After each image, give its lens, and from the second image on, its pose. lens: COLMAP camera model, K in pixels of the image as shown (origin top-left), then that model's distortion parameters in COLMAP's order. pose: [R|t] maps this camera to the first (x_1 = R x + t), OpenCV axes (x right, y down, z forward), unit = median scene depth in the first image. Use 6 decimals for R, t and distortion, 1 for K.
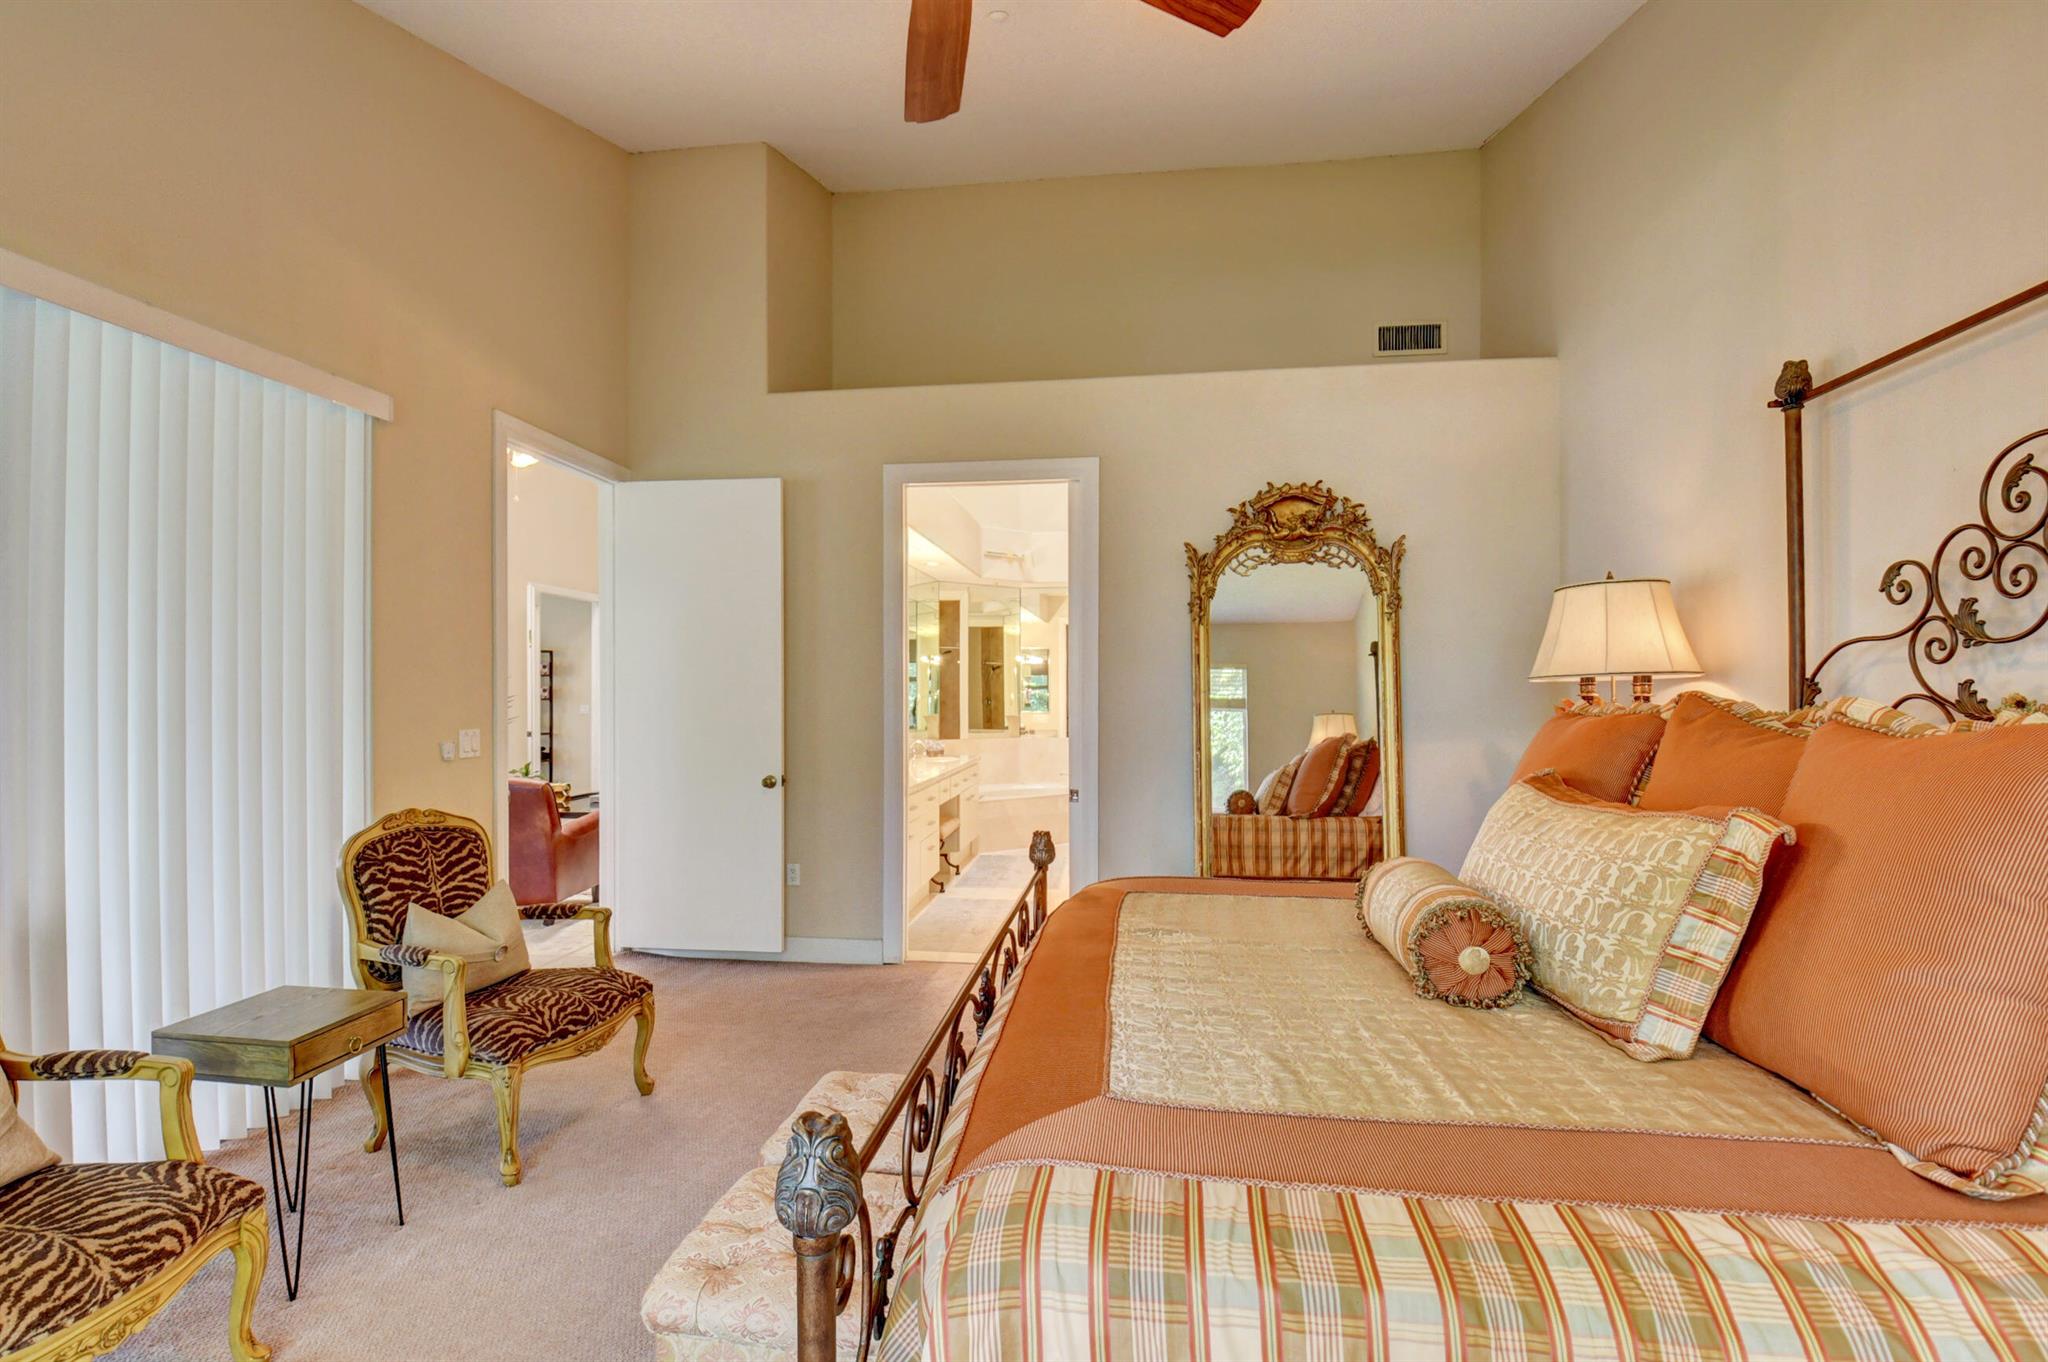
lens RADIAL K [[907.0, 0, 1025.4], [0, 907.0, 697.1], [0, 0, 1]] dist [0.012086, -0.023438]
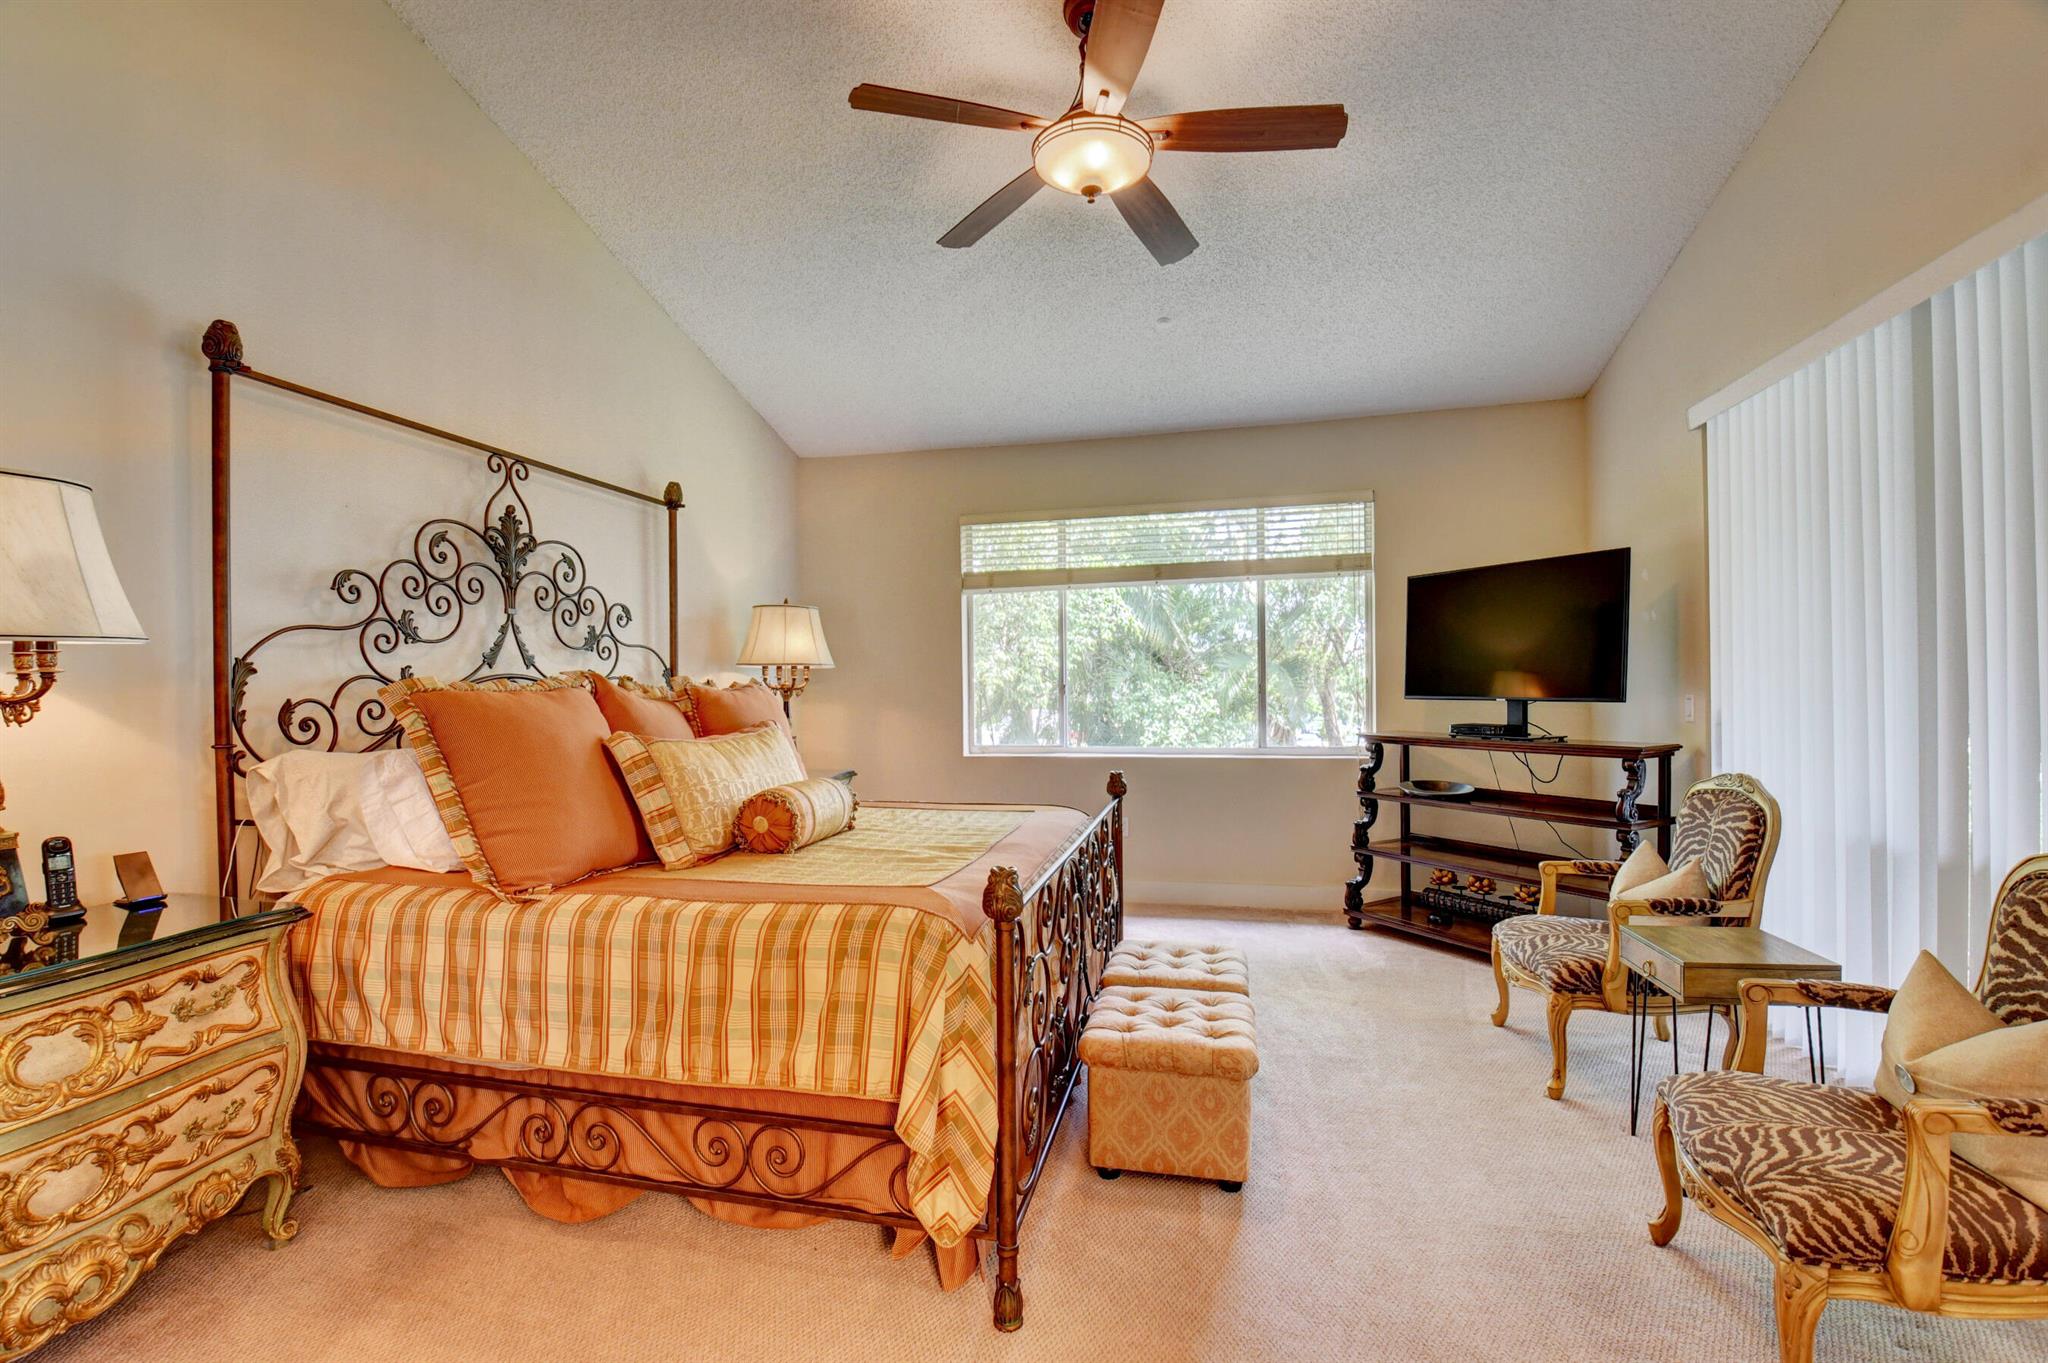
lens RADIAL K [[907.0, 0, 1025.4], [0, 907.0, 697.6], [0, 0, 1]] dist [0.012086, -0.023438]
pose [[-0.997166, 0.011424, 0.074364, -0.064199], [0.012820, 0.999750, 0.018320, 0.018172], [-0.074137, 0.019221, -0.997063, 2.268206]]
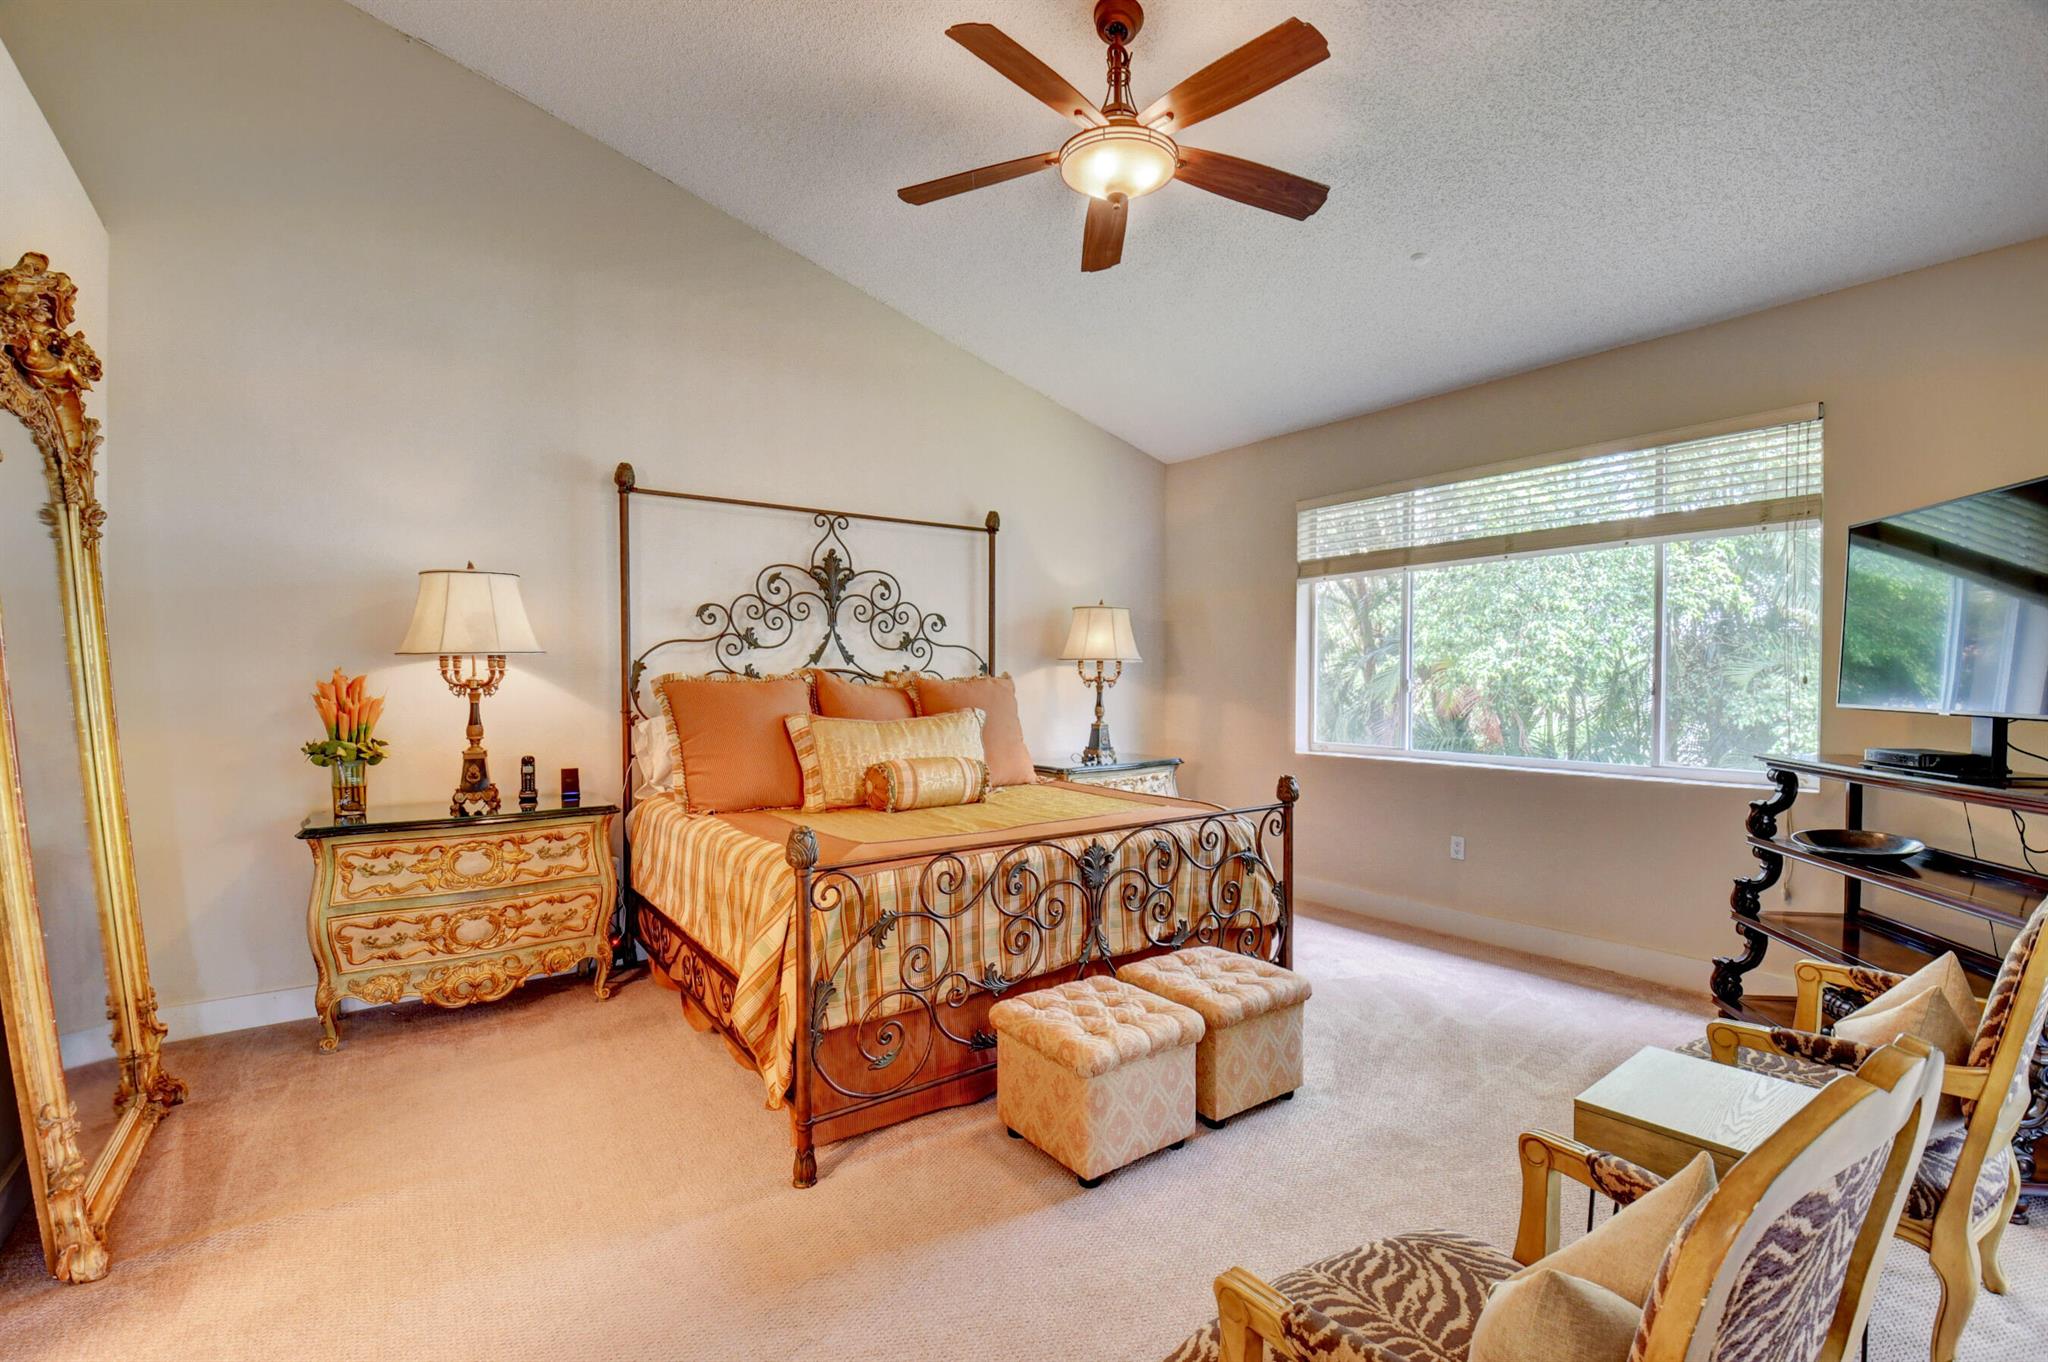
lens RADIAL K [[907.0, 0, 1025.4], [0, 907.0, 697.1], [0, 0, 1]] dist [0.012086, -0.023438]
pose [[-0.698436, -0.012824, 0.715557, -0.988173], [0.005686, 0.999708, 0.023467, 0.014483], [-0.715650, 0.020459, -0.698160, 1.966450]]
